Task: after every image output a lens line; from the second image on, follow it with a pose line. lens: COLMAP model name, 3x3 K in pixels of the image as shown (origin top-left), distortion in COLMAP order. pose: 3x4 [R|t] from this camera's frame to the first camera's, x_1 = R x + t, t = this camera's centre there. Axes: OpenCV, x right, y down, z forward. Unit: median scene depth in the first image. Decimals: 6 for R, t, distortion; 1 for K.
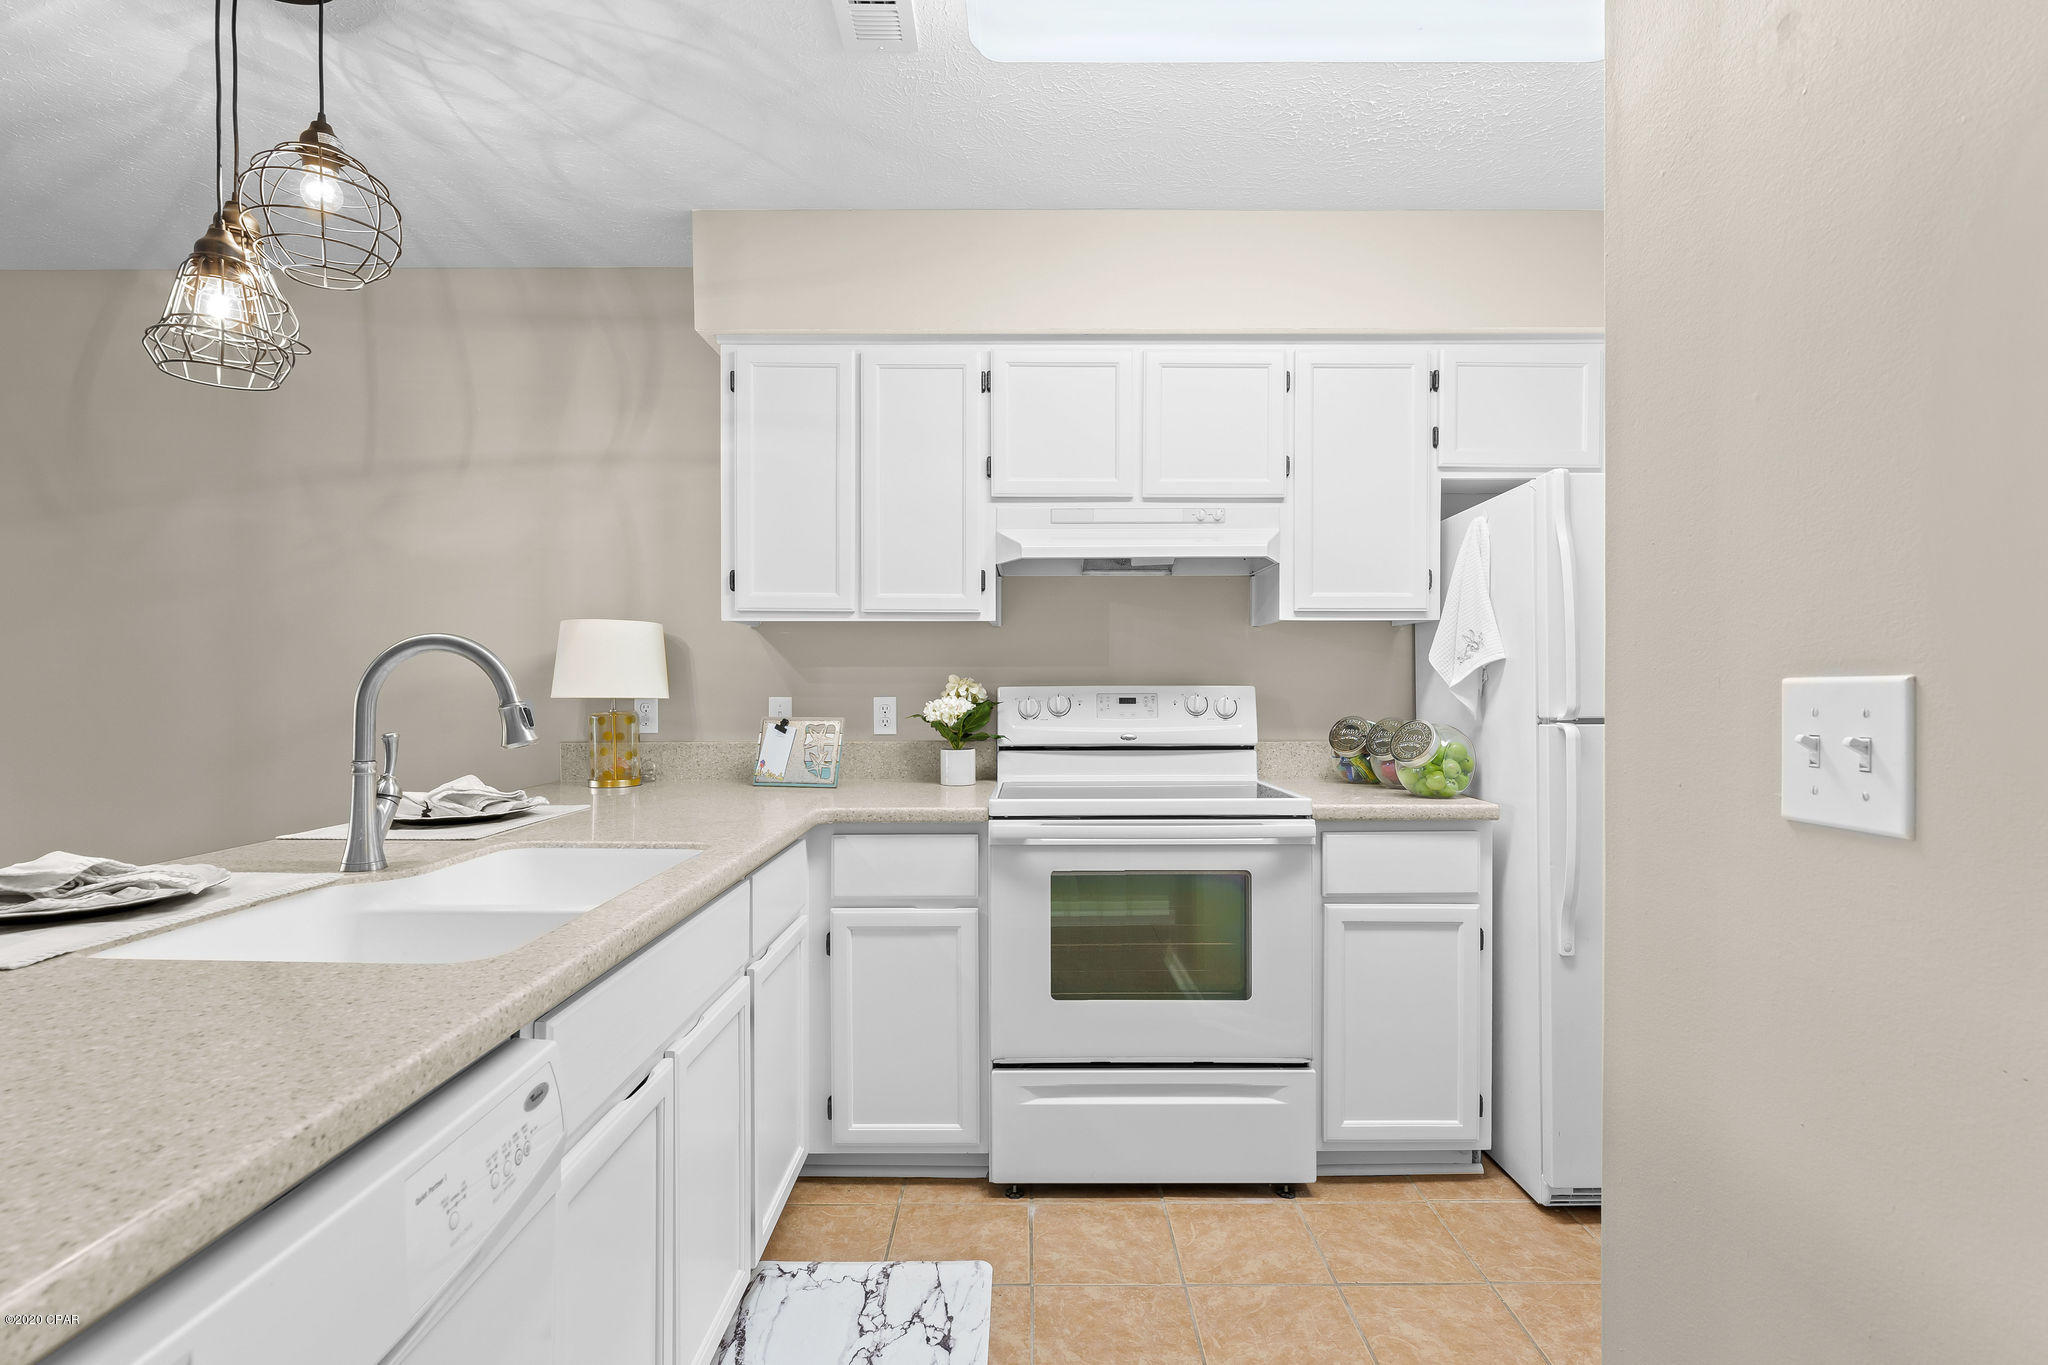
lens RADIAL K [[970.7, 0, 1024.0], [0, 970.7, 682.5], [0, 0, 1]] dist [0.002553, 0.000008]
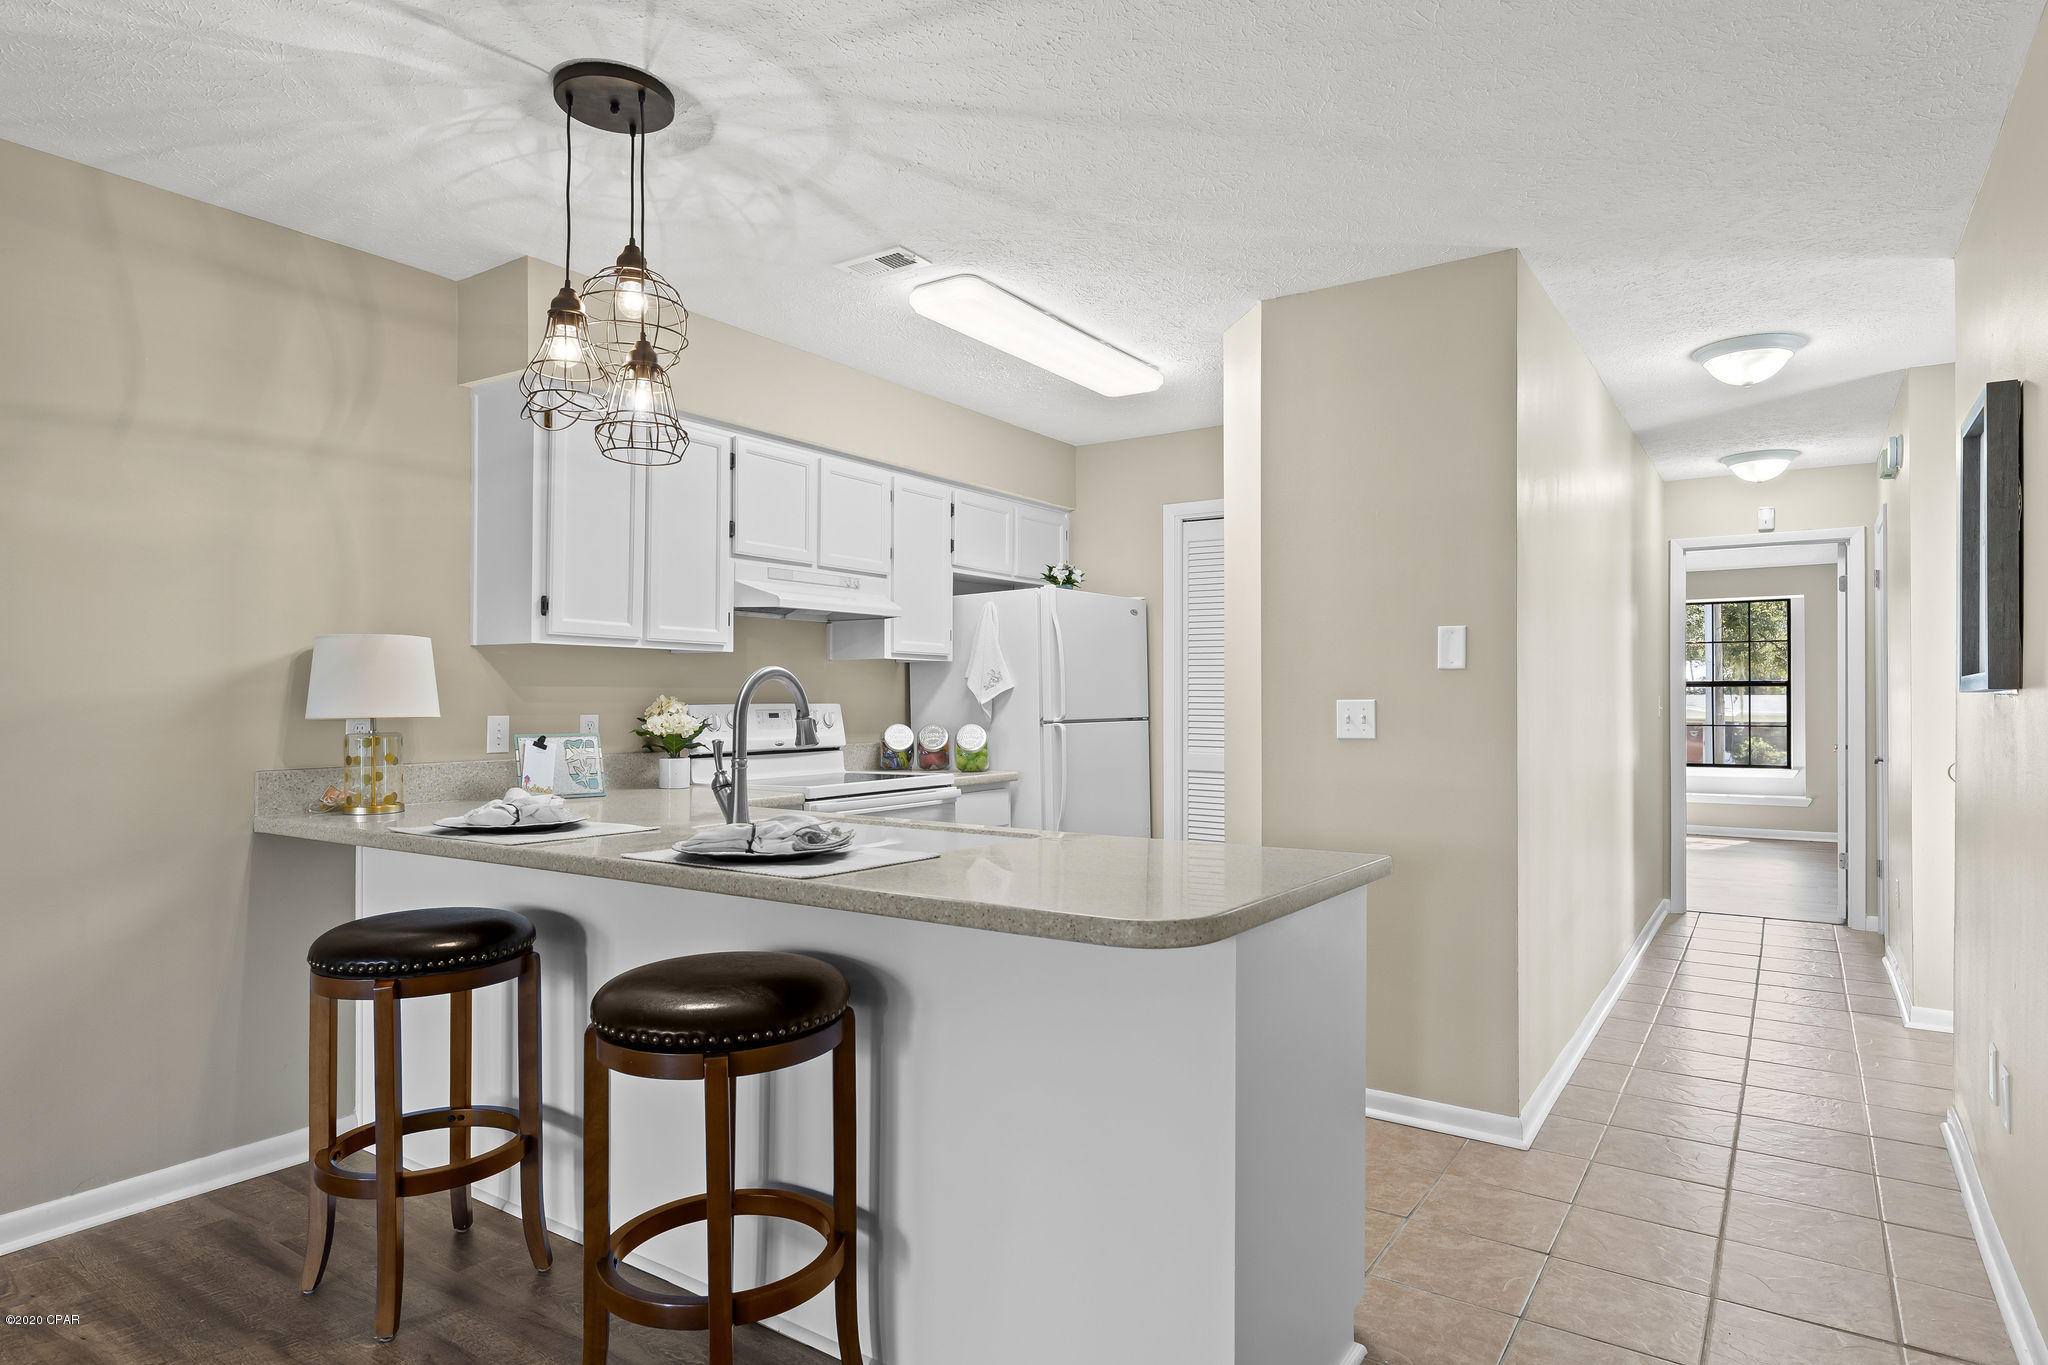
lens RADIAL K [[1133.0, 0, 1024.0], [0, 1133.0, 682.5], [0, 0, 1]] dist [-0.002754, -0.000786]
pose [[0.566315, 0.013569, 0.824077, -1.018366], [-0.000185, 0.999867, -0.016337, -0.000420], [-0.824189, 0.009100, 0.566242, -0.134428]]
